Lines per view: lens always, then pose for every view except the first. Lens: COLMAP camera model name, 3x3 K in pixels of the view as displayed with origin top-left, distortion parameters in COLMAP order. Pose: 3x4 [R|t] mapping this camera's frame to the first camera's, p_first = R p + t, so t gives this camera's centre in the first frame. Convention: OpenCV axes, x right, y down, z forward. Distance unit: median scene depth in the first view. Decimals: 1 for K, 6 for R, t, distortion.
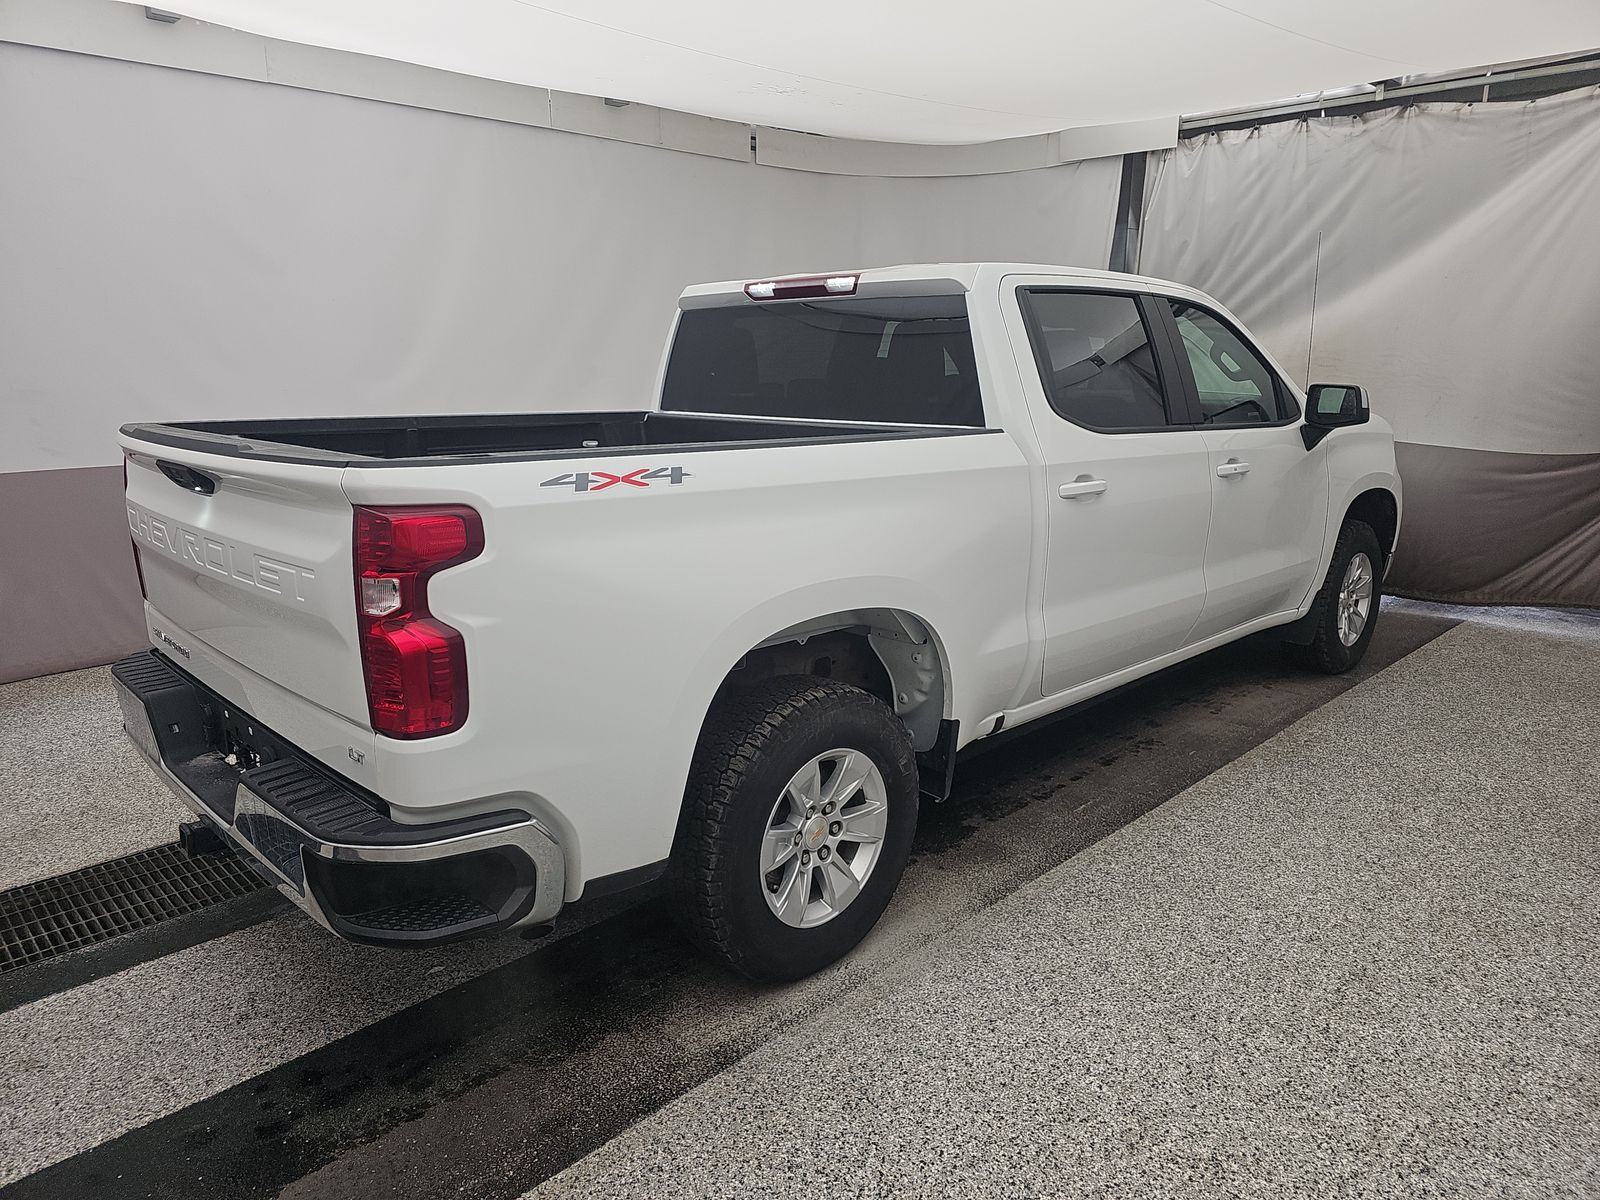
lens RADIAL K [[1055.7, 0, 793.9], [0, 1055.7, 602.0], [0, 0, 1]] dist [0.059039, -0.045840]
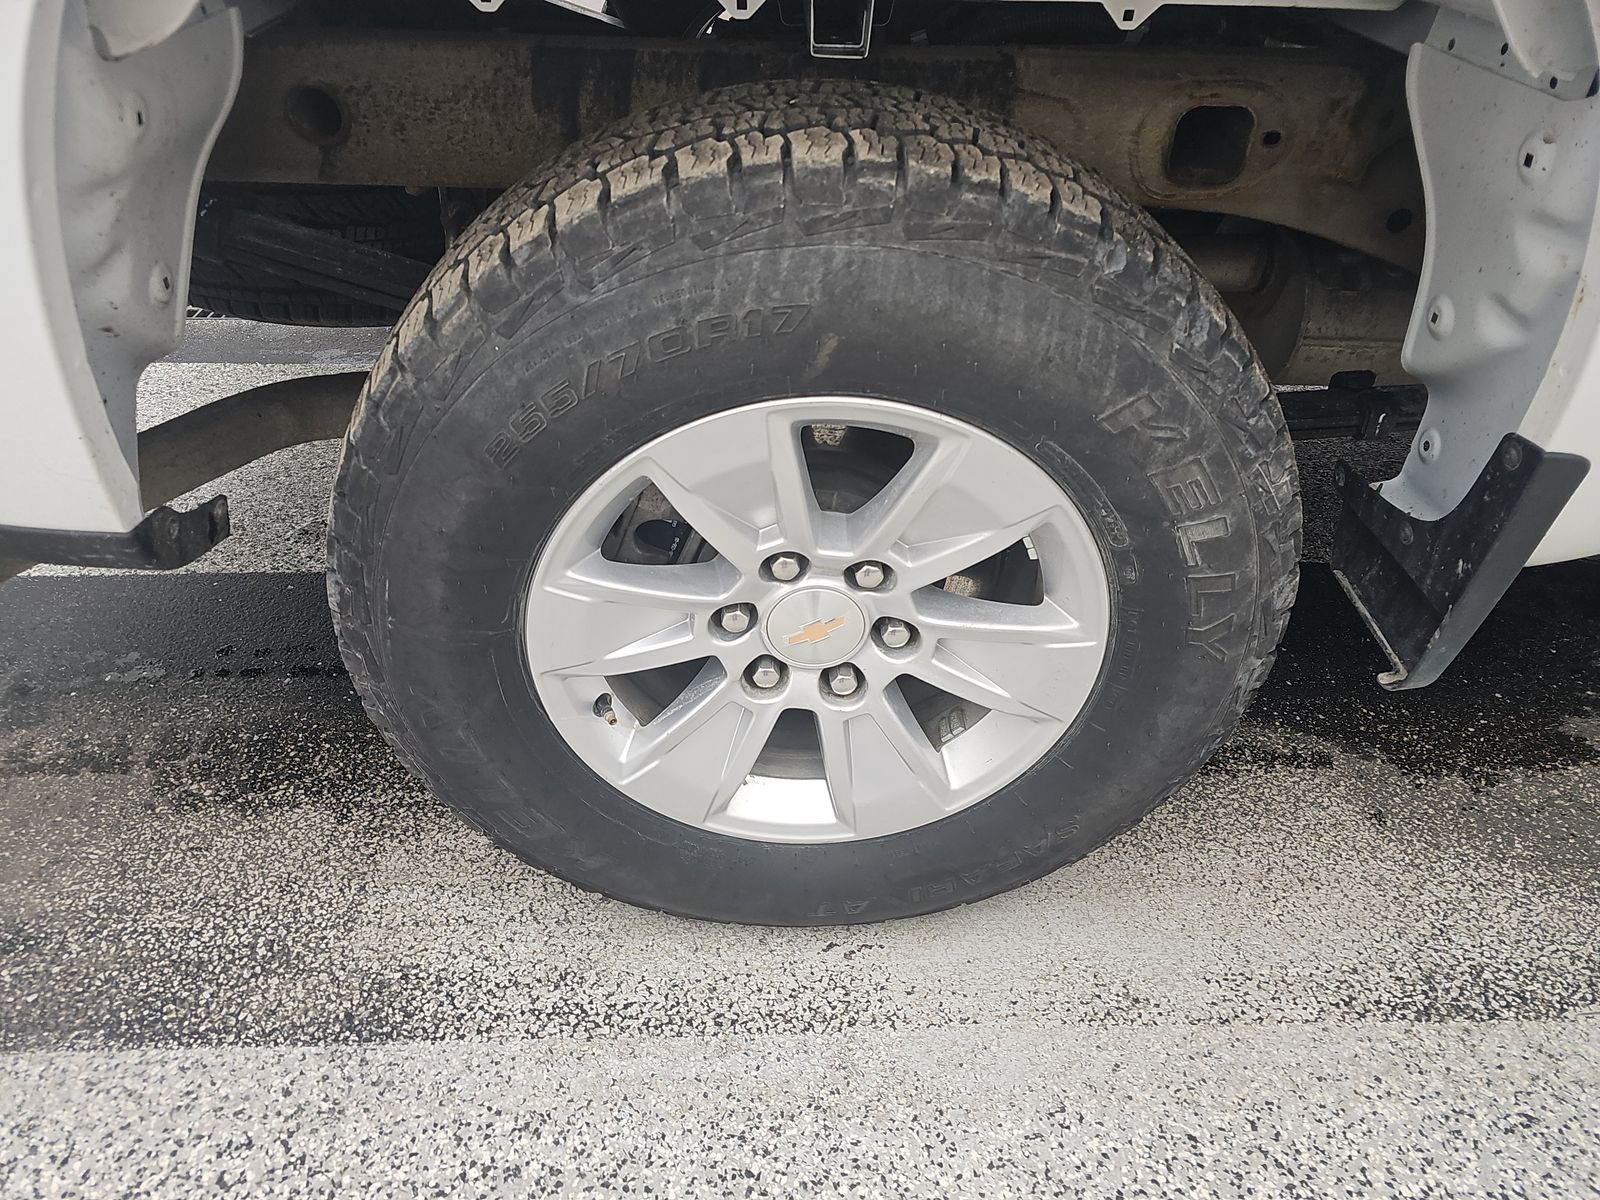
lens RADIAL K [[1055.7, 0, 793.9], [0, 1055.7, 602.0], [0, 0, 1]] dist [0.059039, -0.045840]
pose [[0.738911, 0.431344, -0.517642, 0.179603], [-0.171669, 0.863402, 0.474412, 0.058087], [0.651568, -0.261685, 0.712025, 0.758297]]
